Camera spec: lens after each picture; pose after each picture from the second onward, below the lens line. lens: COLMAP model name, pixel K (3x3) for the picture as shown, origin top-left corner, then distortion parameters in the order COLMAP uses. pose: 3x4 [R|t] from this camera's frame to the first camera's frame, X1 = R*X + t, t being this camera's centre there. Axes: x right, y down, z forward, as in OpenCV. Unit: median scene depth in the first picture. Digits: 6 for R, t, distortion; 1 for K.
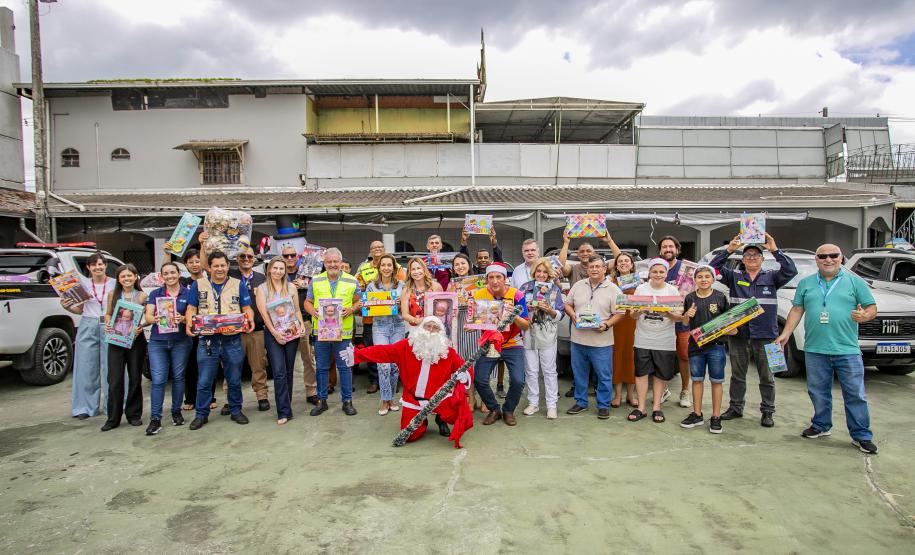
lens RADIAL K [[526.8, 0, 469.4], [0, 526.8, 284.2], [0, 0, 1]] dist [-0.063781, 0.039013]
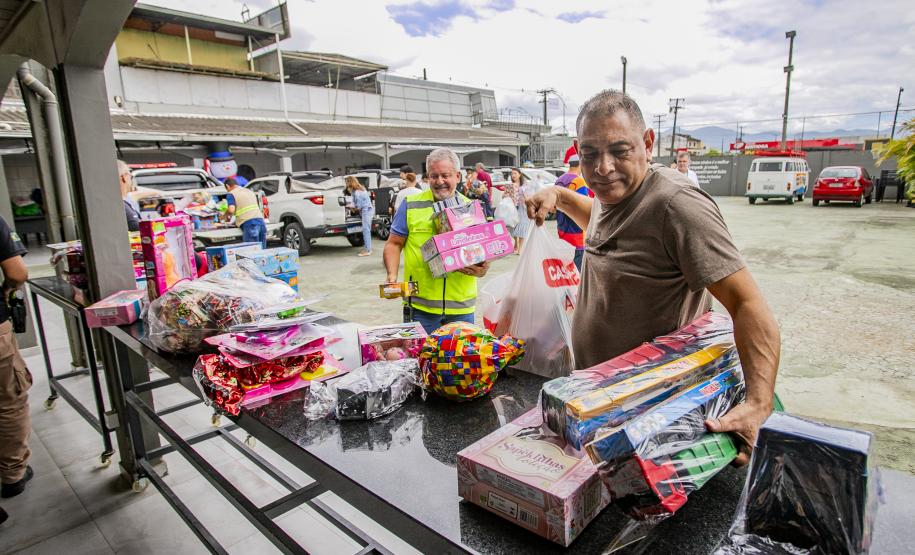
lens RADIAL K [[526.8, 0, 469.4], [0, 526.8, 284.2], [0, 0, 1]] dist [-0.063781, 0.039013]
pose [[0.679805, -0.162276, 0.715215, -0.627338], [0.059451, 0.984197, 0.166798, 0.019602], [-0.730980, -0.070870, 0.678709, -0.185501]]
